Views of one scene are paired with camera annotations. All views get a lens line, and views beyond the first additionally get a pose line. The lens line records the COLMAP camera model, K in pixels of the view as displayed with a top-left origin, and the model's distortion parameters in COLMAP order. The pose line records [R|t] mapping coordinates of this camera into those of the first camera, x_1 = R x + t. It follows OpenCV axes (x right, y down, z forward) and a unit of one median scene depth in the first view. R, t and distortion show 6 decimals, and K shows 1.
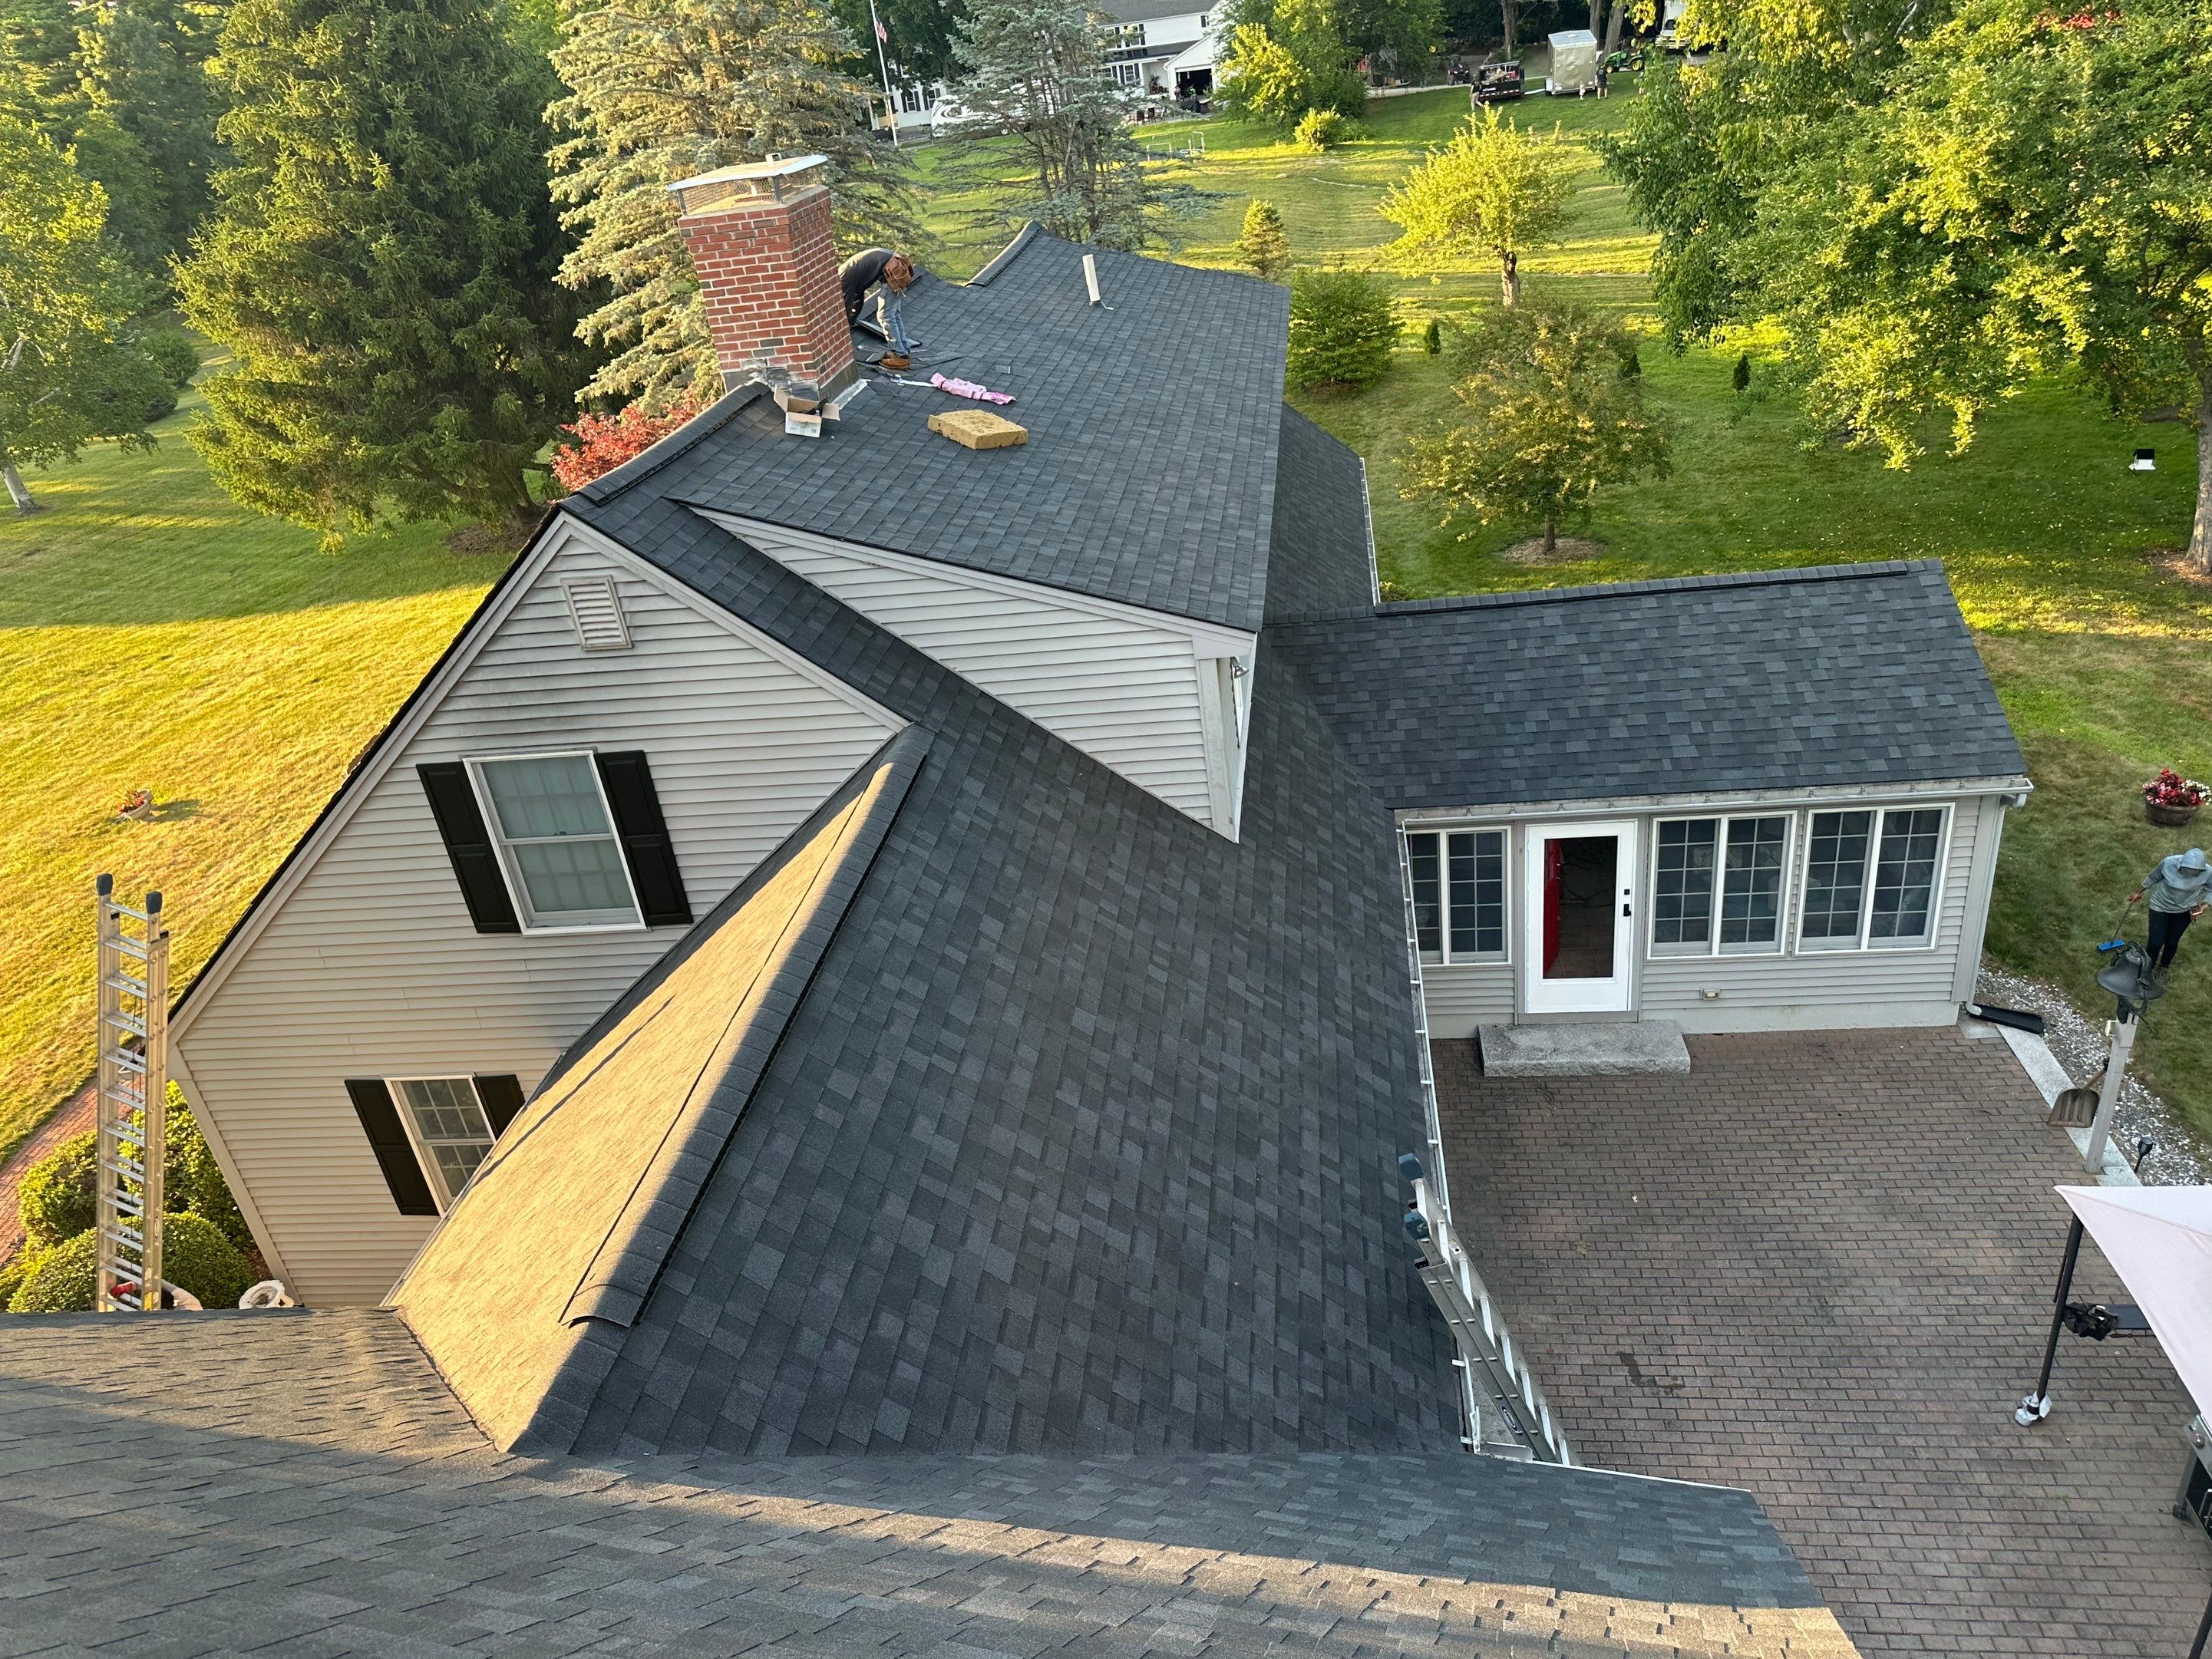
lens RADIAL K [[1603.5, 0, 1116.6], [0, 1603.5, 845.3], [0, 0, 1]] dist [0.049436, -0.066129]
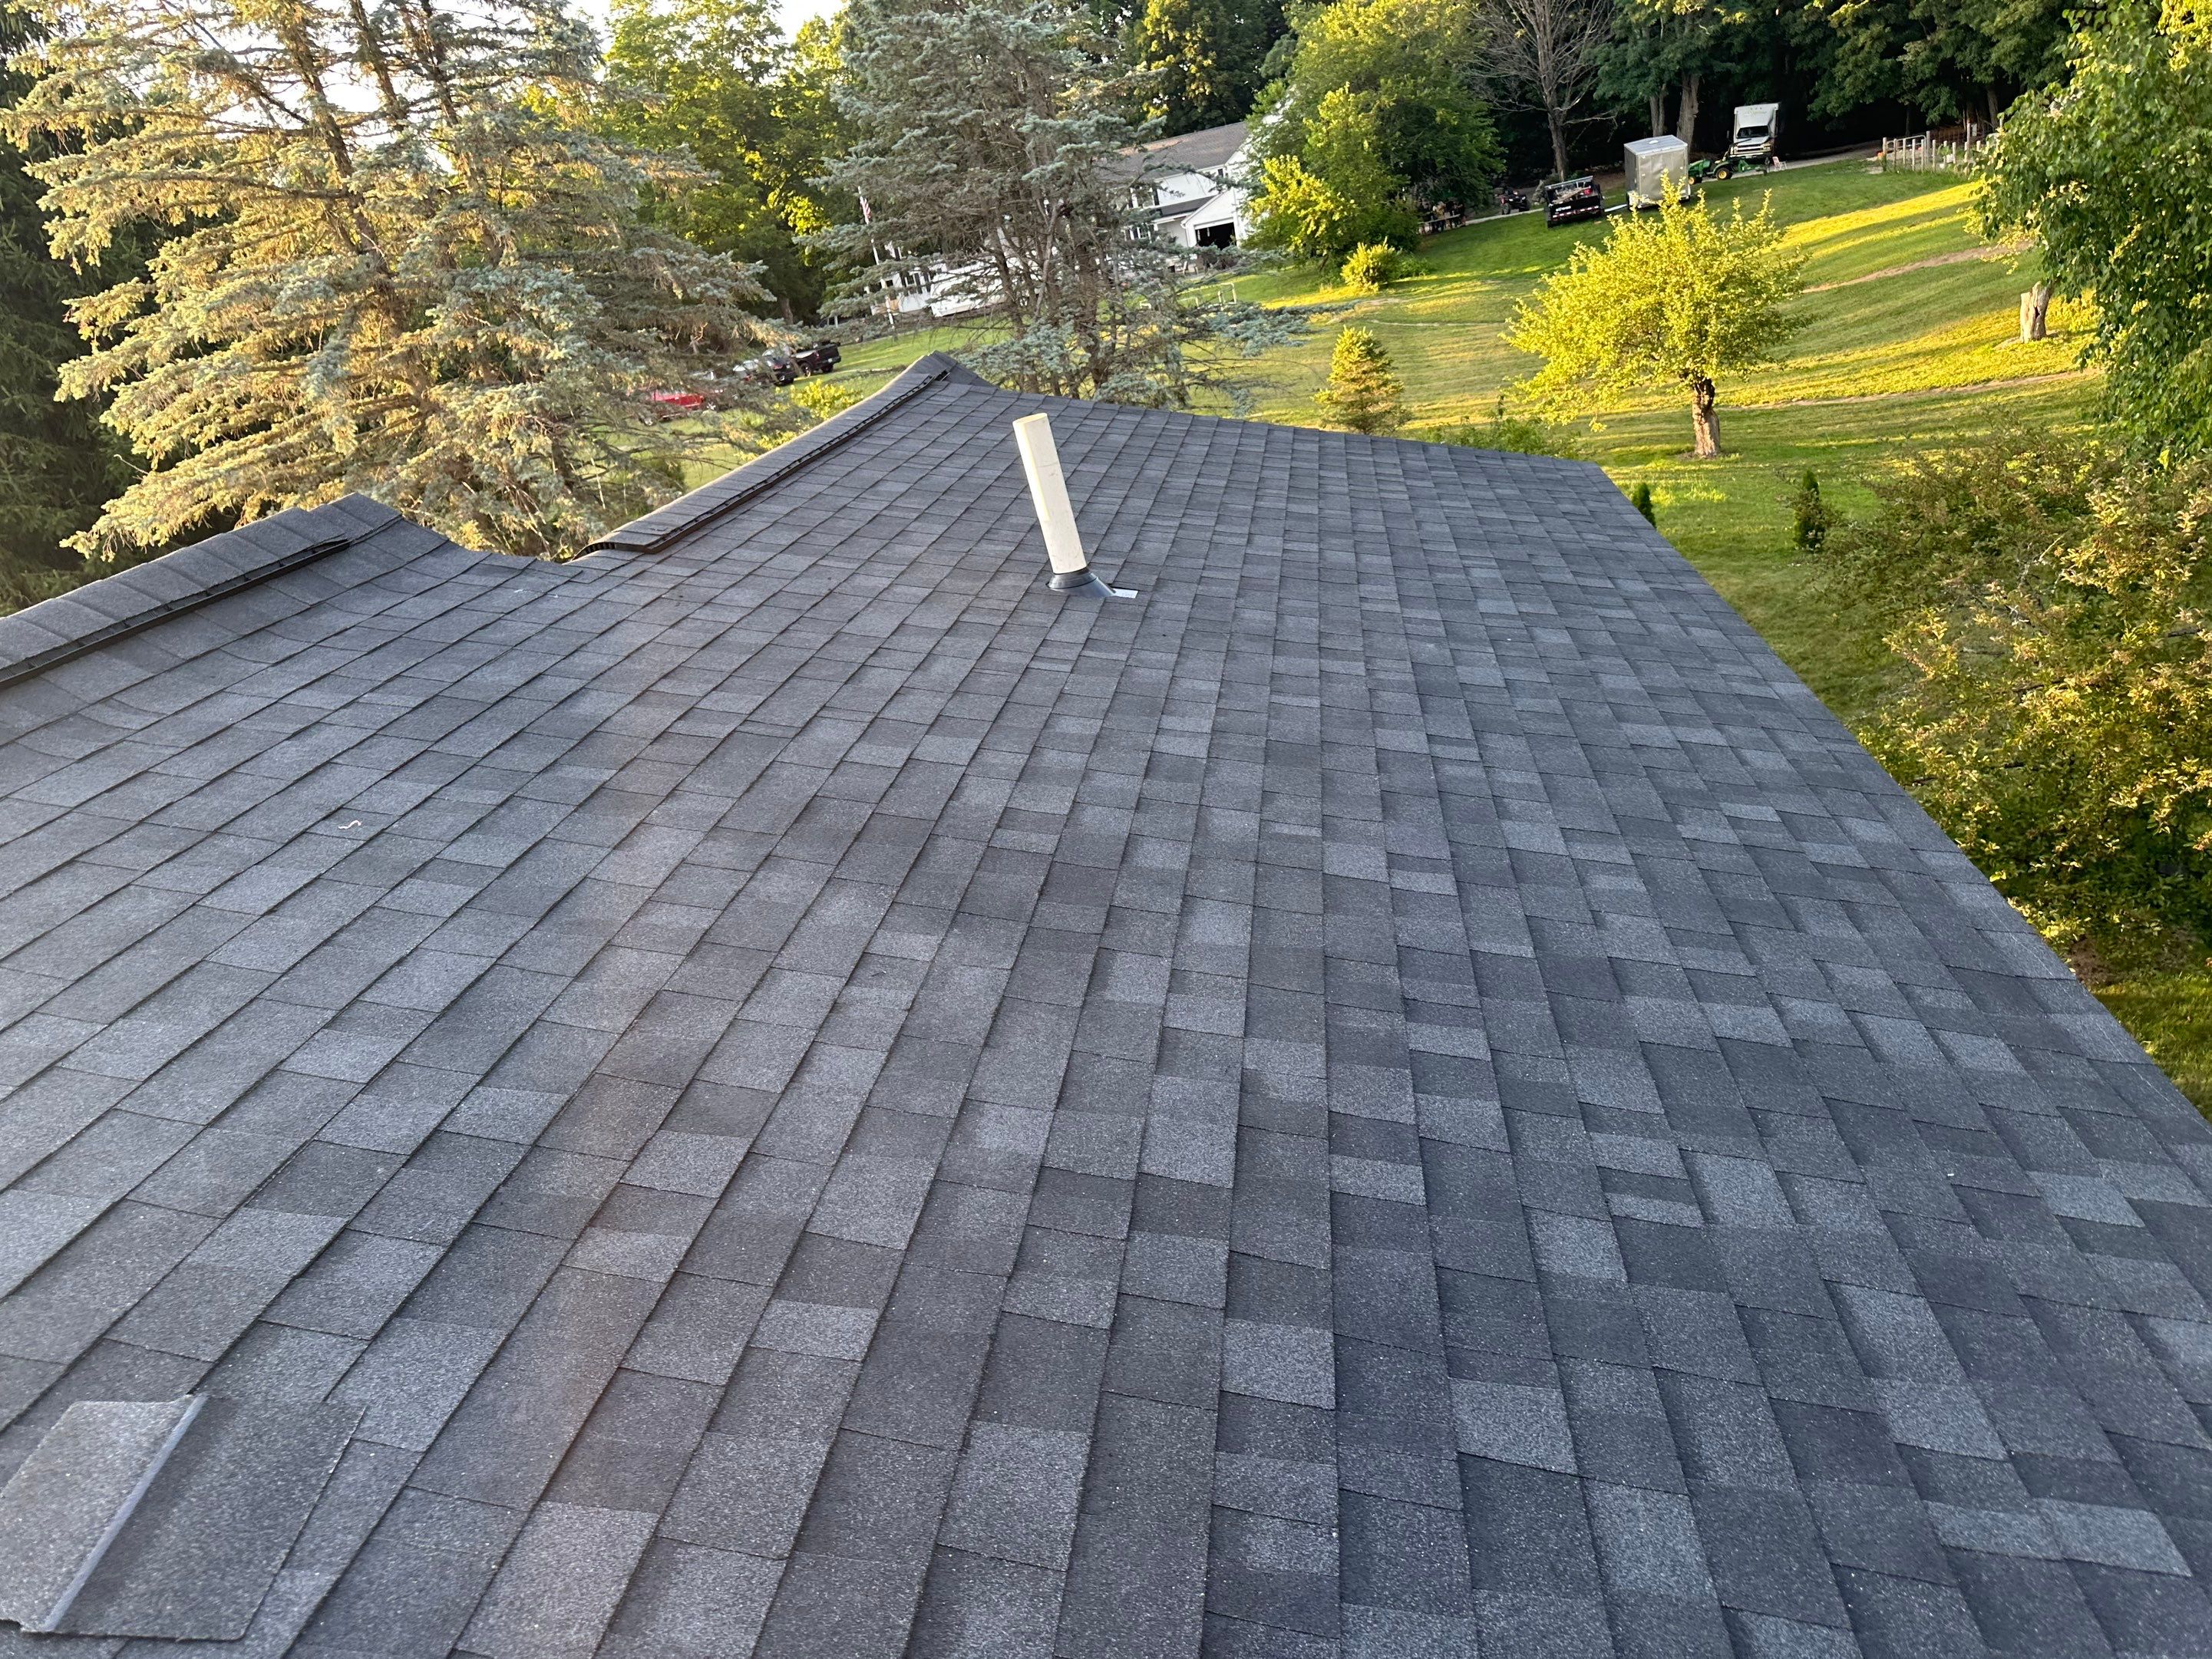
lens RADIAL K [[1604.7, 0, 1119.1], [0, 1604.7, 831.8], [0, 0, 1]] dist [0.080571, -0.133185]
pose [[0.997446, -0.064577, -0.030506, 0.000205], [0.060972, 0.992372, -0.107149, -0.064981], [0.037192, 0.105015, 0.993775, 0.179904]]
